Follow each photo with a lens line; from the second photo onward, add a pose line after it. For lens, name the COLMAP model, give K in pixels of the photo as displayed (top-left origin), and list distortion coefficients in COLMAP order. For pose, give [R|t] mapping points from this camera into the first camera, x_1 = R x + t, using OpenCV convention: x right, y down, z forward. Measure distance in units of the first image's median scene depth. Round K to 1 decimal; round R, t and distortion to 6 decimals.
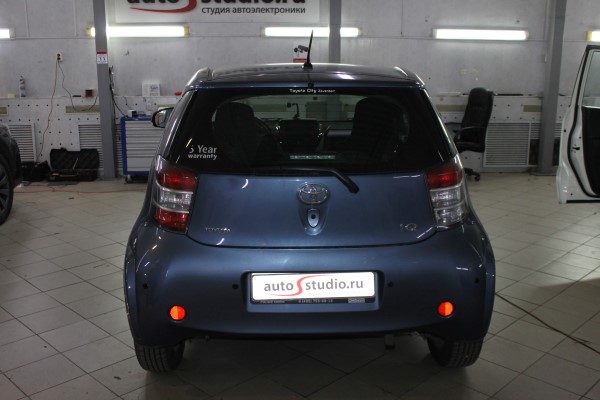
lens RADIAL K [[631.9, 0, 300.0], [0, 631.9, 200.0], [0, 0, 1]] dist [-0.089757, 0.024717]
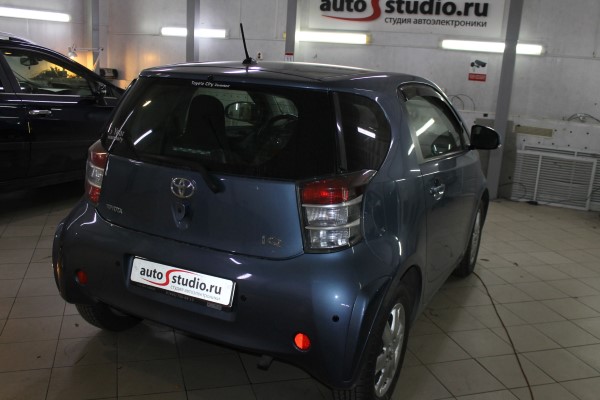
lens RADIAL K [[592.6, 0, 300.0], [0, 592.6, 200.0], [0, 0, 1]] dist [-0.154137, 0.171789]
pose [[0.876084, 0.161430, -0.454331, 0.533086], [-0.165434, 0.985726, 0.031237, -0.043776], [0.452889, 0.047795, 0.890285, 0.238592]]
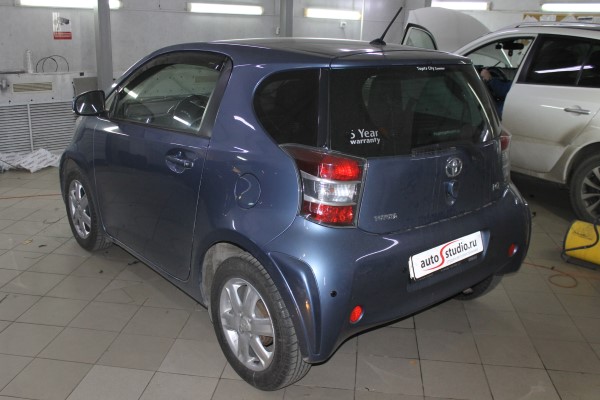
lens RADIAL K [[592.6, 0, 300.0], [0, 592.6, 200.0], [0, 0, 1]] dist [-0.154137, 0.171789]
pose [[0.788899, -0.154282, 0.594841, -0.687099], [0.117110, 0.987977, 0.100933, -0.074806], [-0.603261, -0.009964, 0.797481, 0.331870]]
